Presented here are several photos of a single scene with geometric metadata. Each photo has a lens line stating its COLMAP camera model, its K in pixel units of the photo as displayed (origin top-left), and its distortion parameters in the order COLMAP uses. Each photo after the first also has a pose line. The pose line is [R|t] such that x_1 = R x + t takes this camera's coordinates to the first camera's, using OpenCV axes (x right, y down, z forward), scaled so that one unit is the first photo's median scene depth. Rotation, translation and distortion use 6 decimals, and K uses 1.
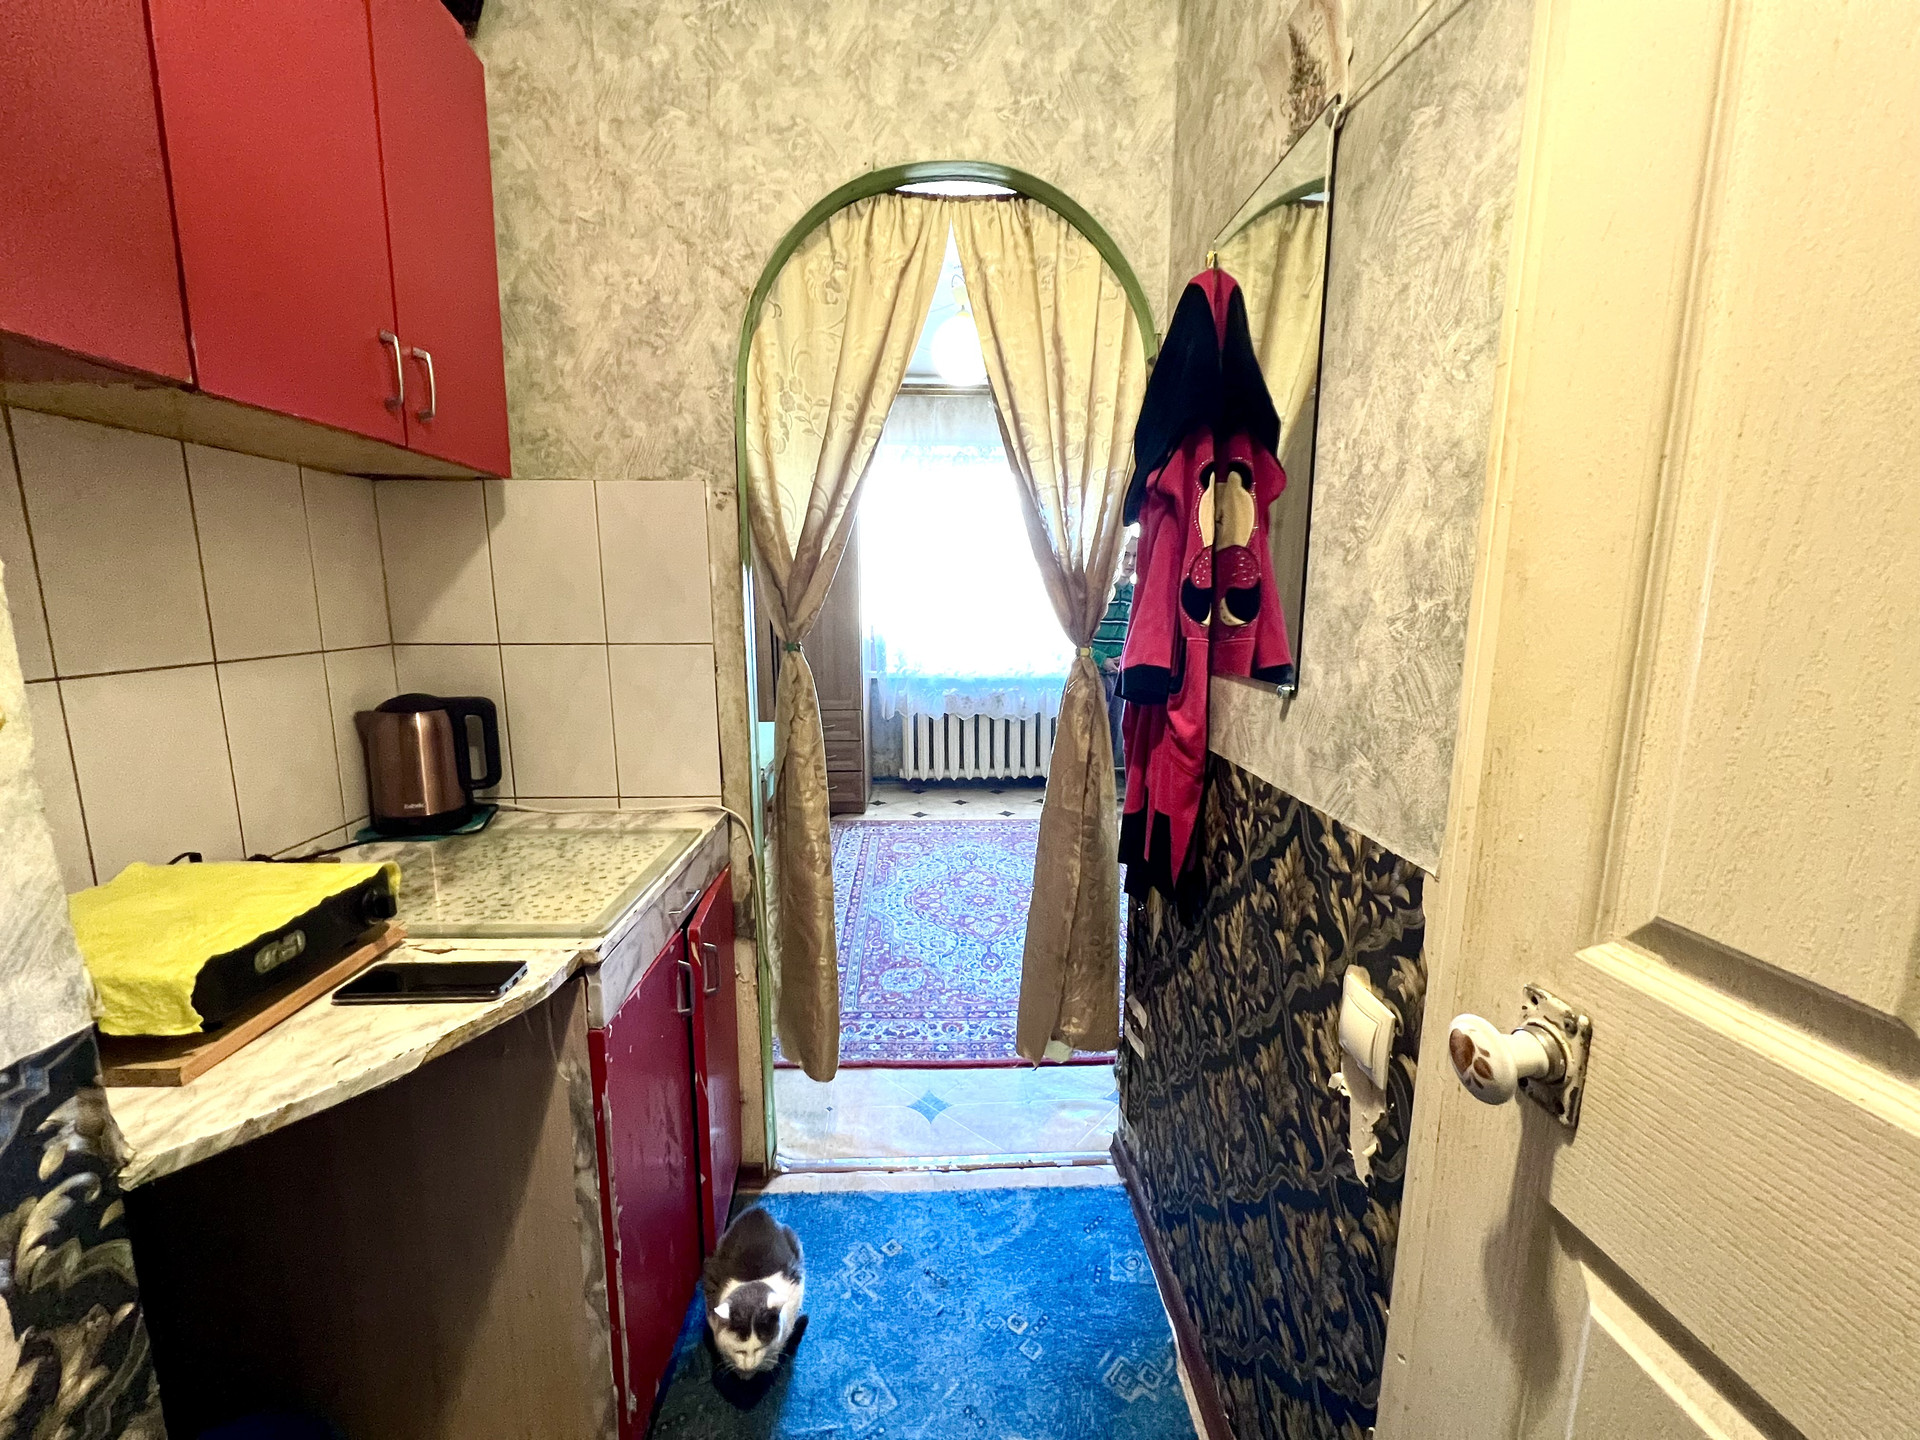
lens RADIAL K [[776.3, 0, 960.0], [0, 776.3, 720.0], [0, 0, 1]] dist [-0.000096, 0.000021]
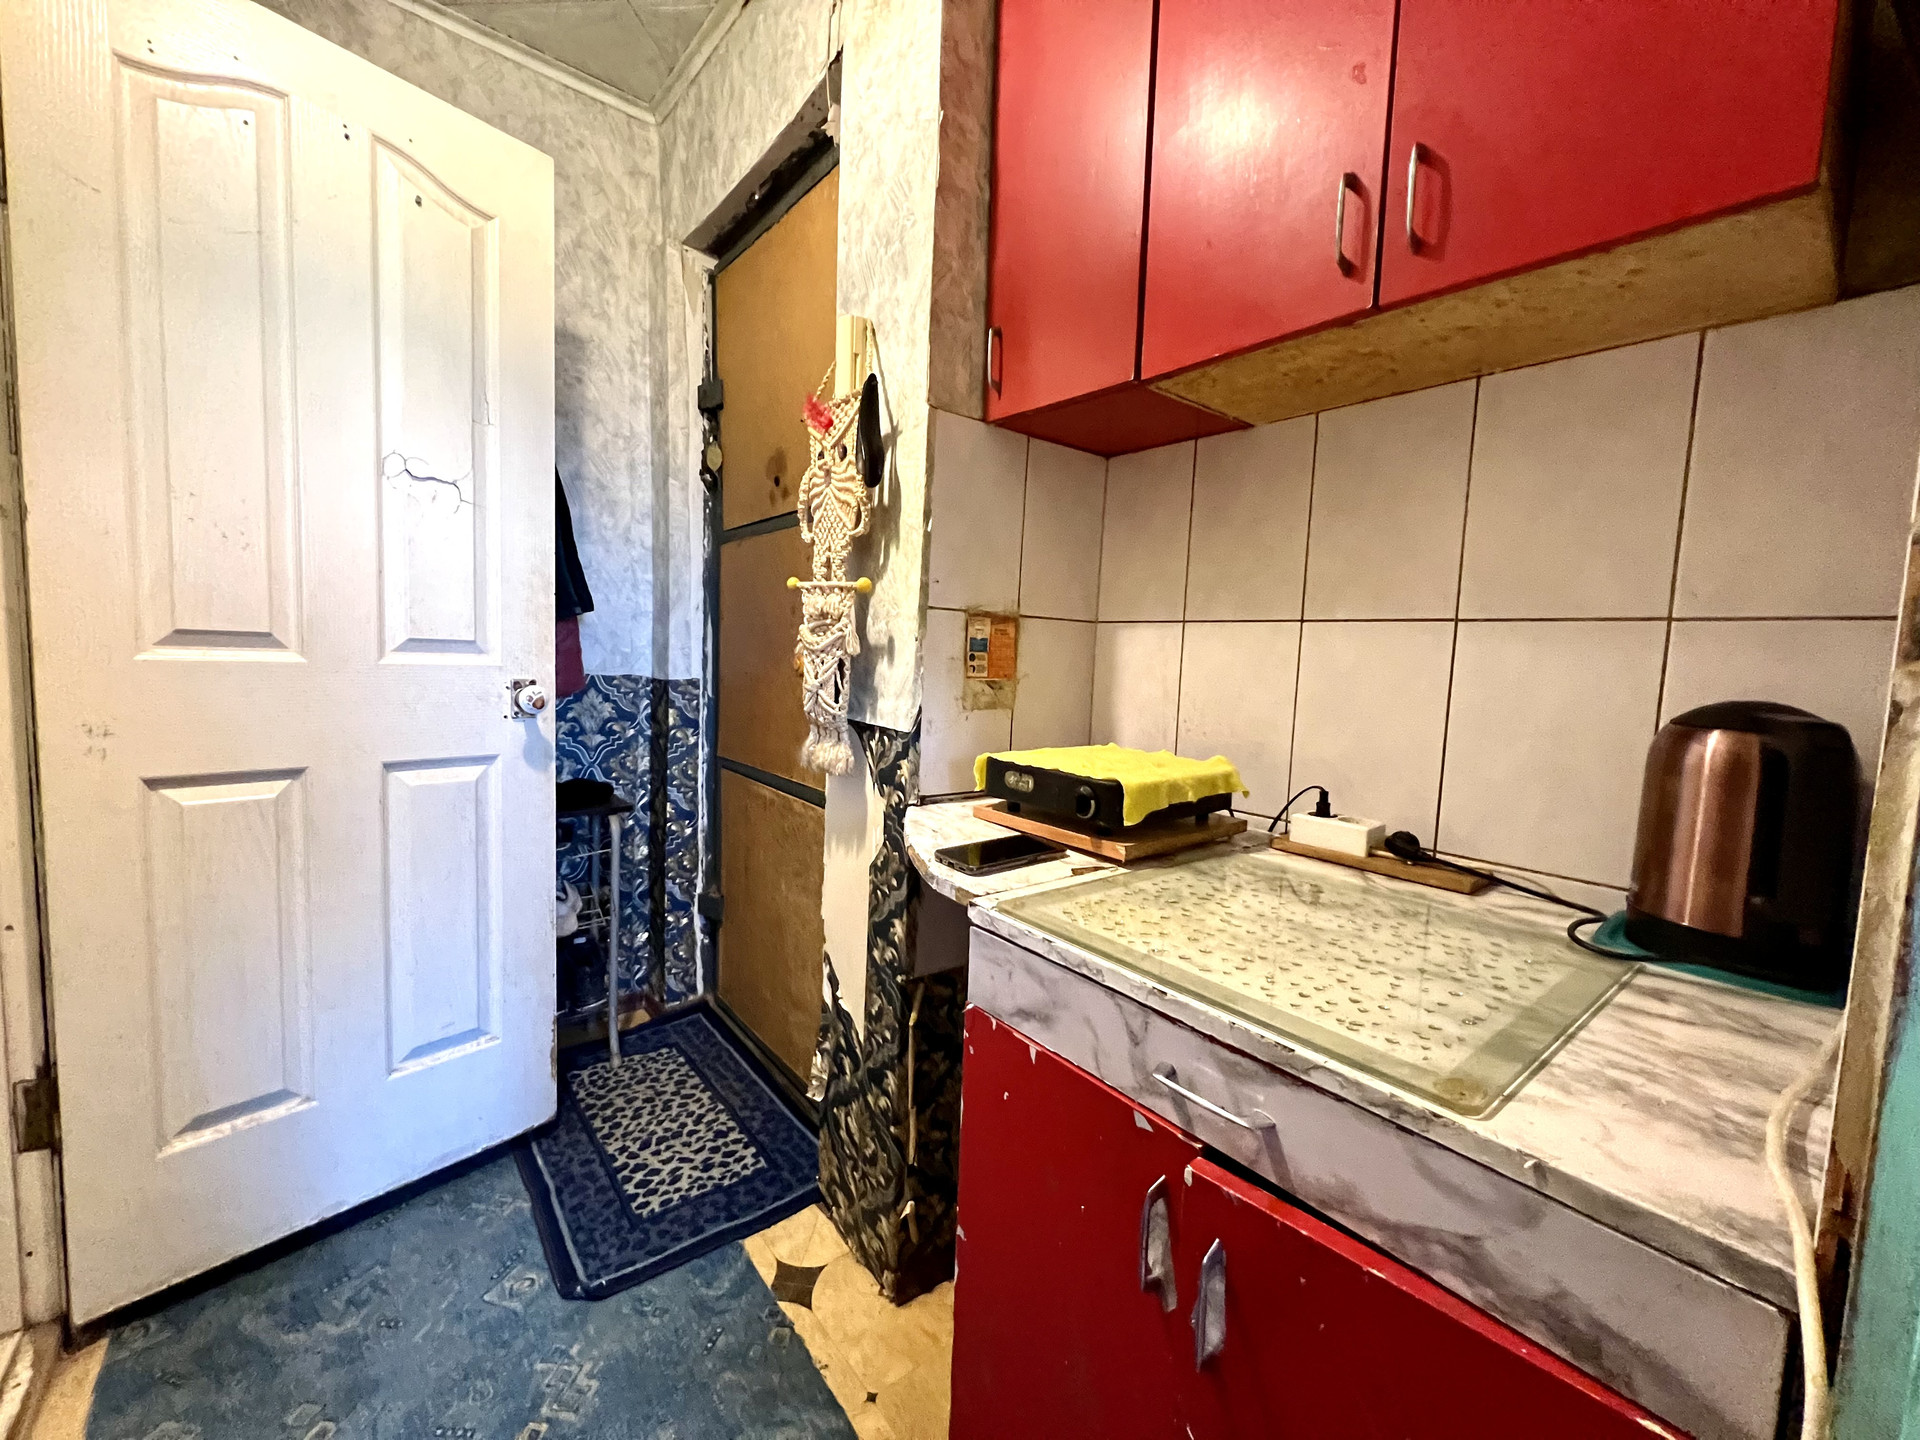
lens RADIAL K [[765.8, 0, 954.3], [0, 765.8, 717.8], [0, 0, 1]] dist [-0.001561, -0.000099]
pose [[-0.810053, 0.013872, -0.586193, 0.049834], [-0.139384, 0.966508, 0.215485, -0.100269], [0.569549, 0.256260, -0.780989, 1.924997]]
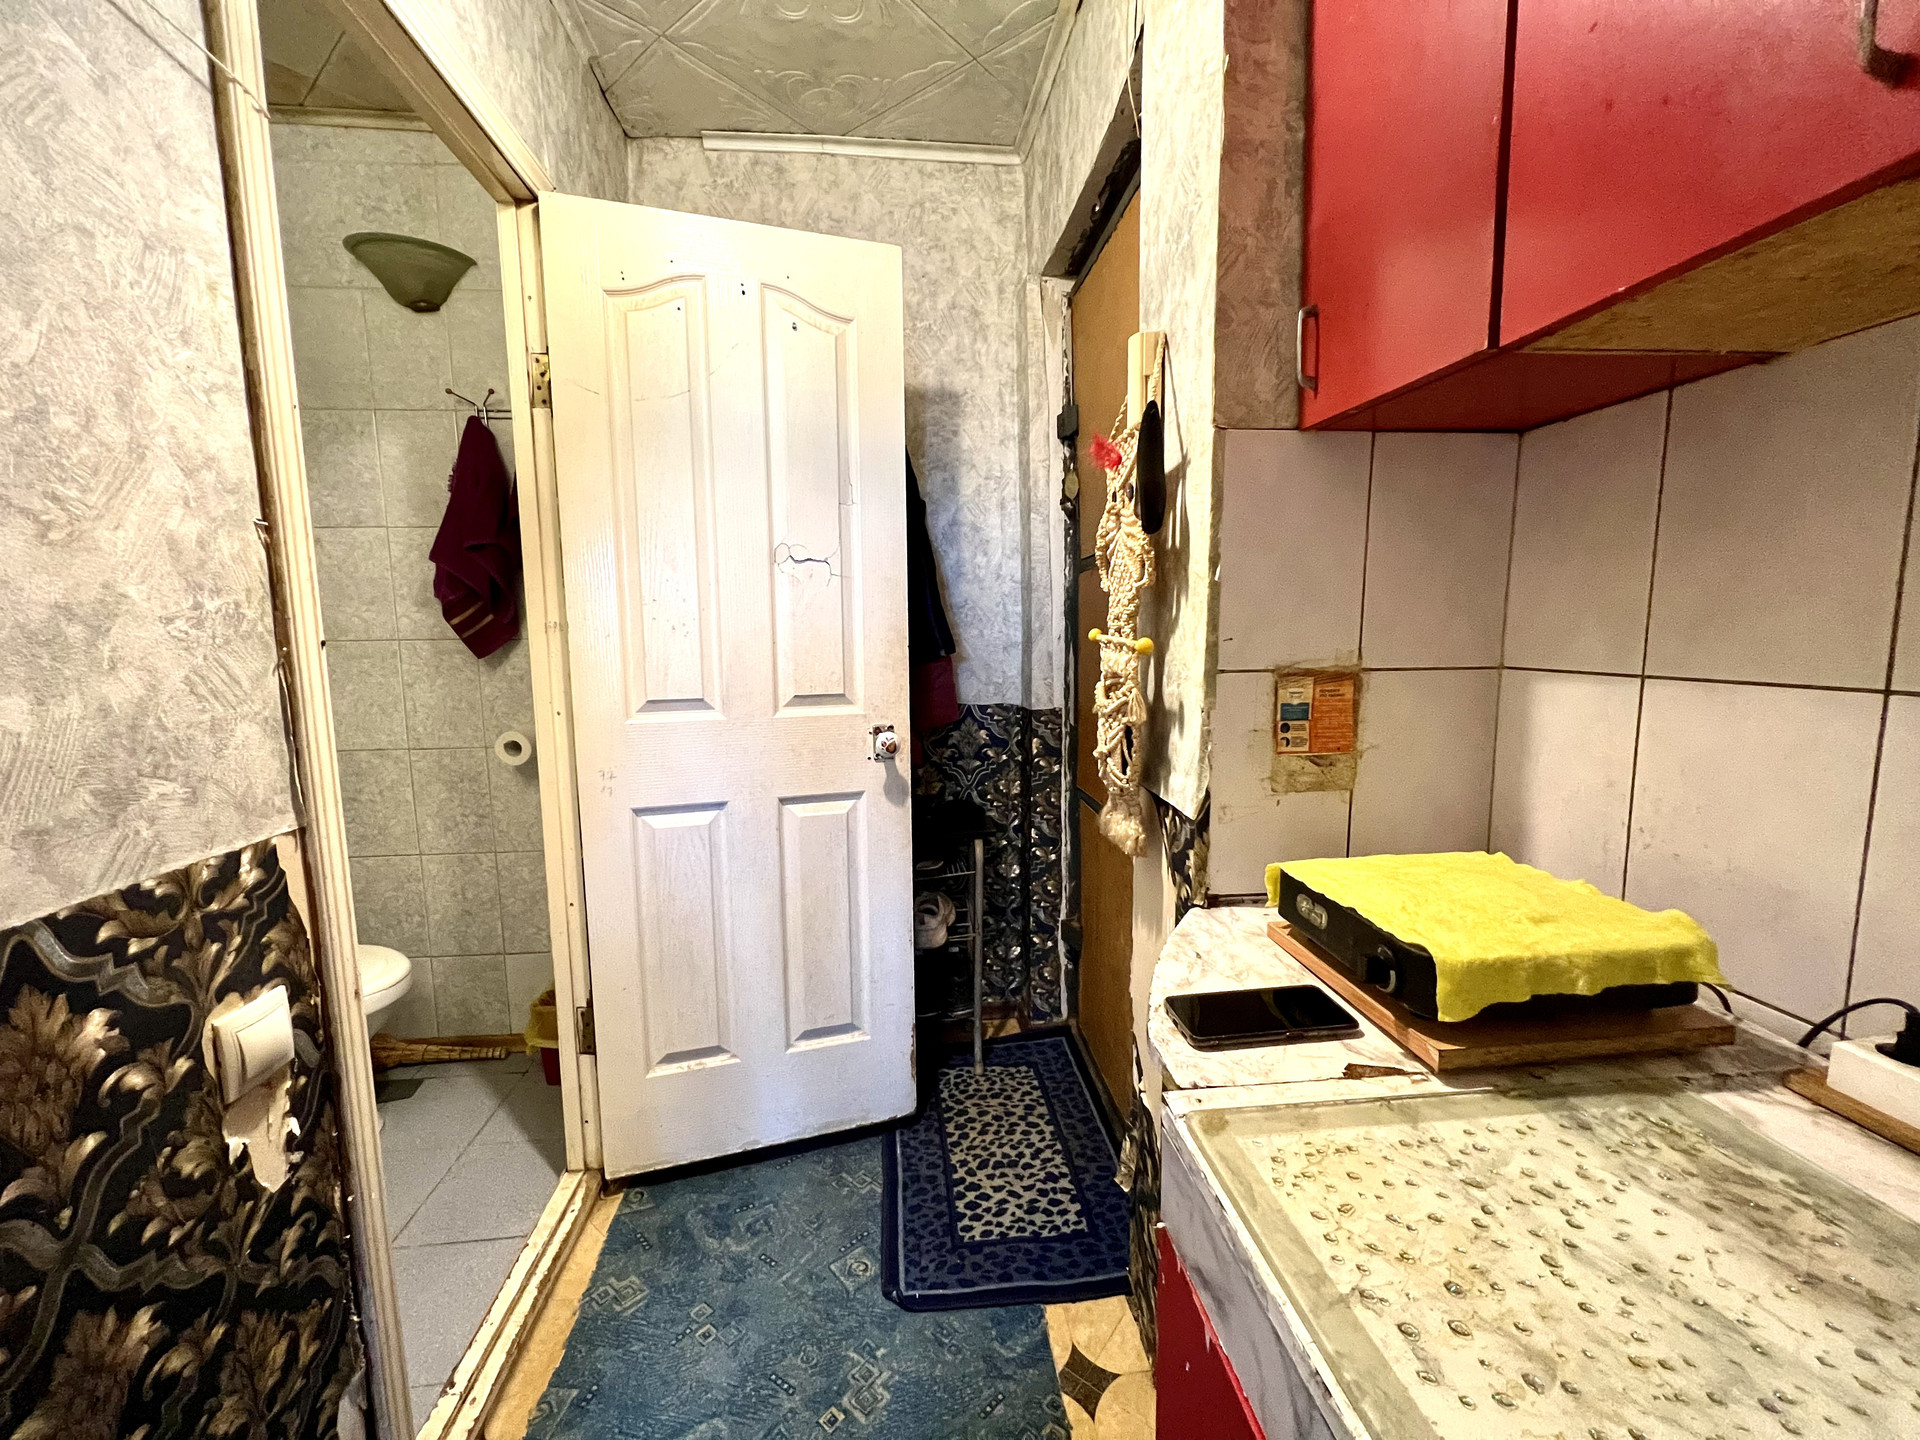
lens RADIAL K [[765.8, 0, 954.3], [0, 765.8, 717.8], [0, 0, 1]] dist [-0.001561, -0.000099]
pose [[-0.998922, 0.014187, -0.044197, -0.313062], [0.001194, 0.959691, 0.281054, -0.257593], [0.046403, 0.280698, -0.958674, 1.856467]]
